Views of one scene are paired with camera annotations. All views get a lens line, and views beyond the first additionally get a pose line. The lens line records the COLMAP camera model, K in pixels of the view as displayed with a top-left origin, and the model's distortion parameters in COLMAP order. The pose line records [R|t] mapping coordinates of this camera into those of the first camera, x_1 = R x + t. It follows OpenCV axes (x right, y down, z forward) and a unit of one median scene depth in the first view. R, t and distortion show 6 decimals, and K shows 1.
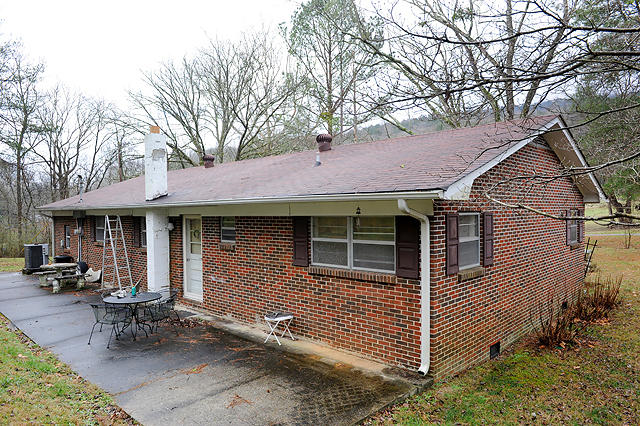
lens RADIAL K [[439.2, 0, 318.8], [0, 439.2, 214.6], [0, 0, 1]] dist [-0.050283, -0.002271]
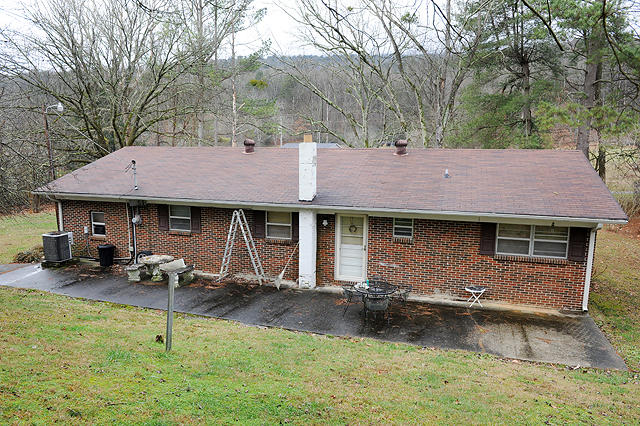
lens RADIAL K [[439.2, 0, 320.7], [0, 439.2, 212.9], [0, 0, 1]] dist [-0.050283, -0.002271]
pose [[0.900804, -0.040562, 0.432327, -1.244606], [-0.015315, 0.992040, 0.124987, -0.214180], [-0.433955, -0.119210, 0.893013, -0.090085]]
